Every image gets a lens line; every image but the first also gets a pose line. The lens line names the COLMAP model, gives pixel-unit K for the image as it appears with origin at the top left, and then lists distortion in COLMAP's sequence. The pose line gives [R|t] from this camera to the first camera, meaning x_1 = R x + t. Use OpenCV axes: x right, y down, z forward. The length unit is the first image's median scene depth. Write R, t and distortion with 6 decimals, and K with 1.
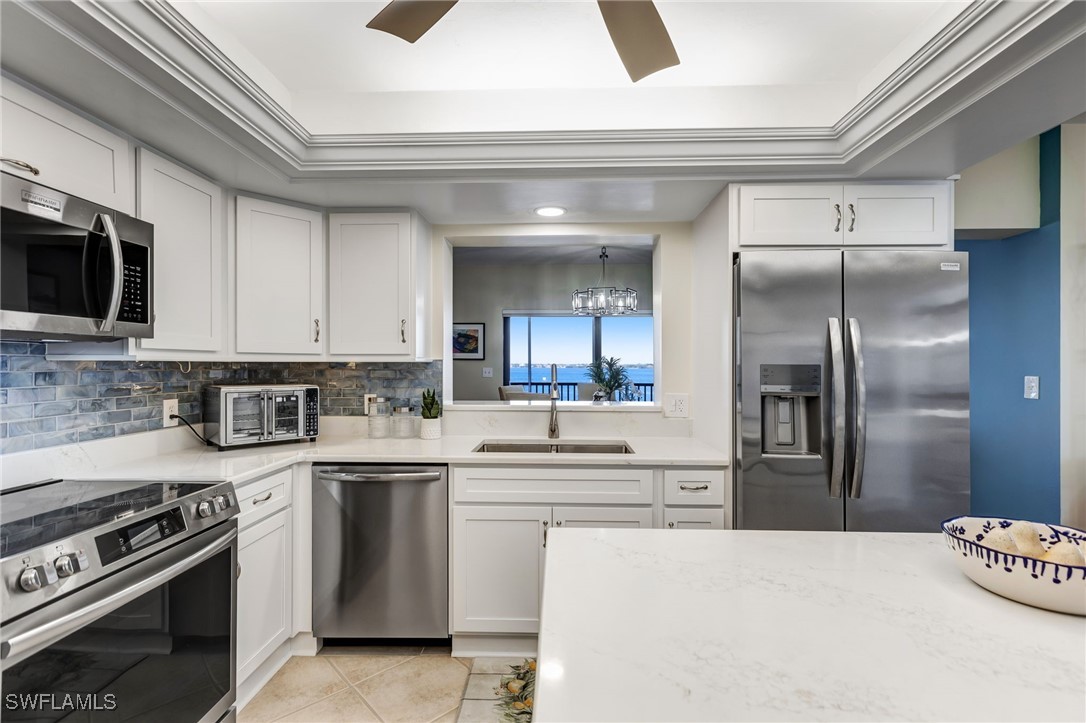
lens RADIAL K [[501.0, 0, 543.9], [0, 501.0, 362.4], [0, 0, 1]] dist [0.001725, 0.000233]
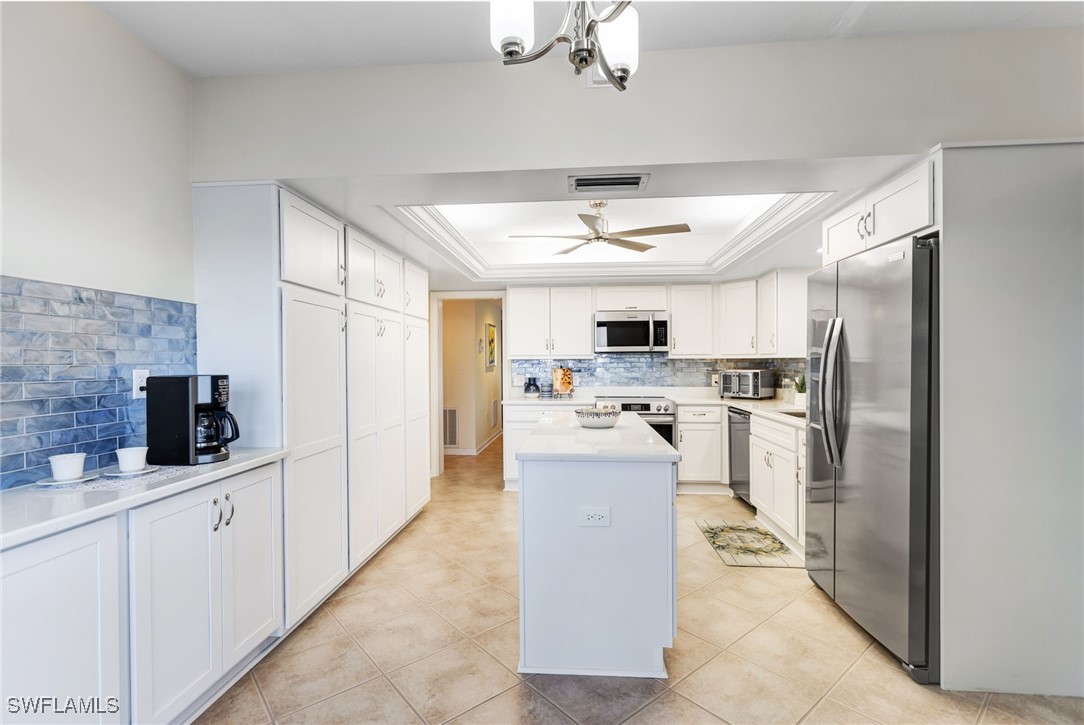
lens RADIAL K [[500.1, 0, 541.7], [0, 500.1, 364.4], [0, 0, 1]] dist [0.001725, 0.000233]
pose [[-0.047395, 0.005318, -0.998862, 1.688211], [0.003473, 0.999981, 0.005159, 0.010872], [0.998870, -0.003225, -0.047413, 0.302921]]
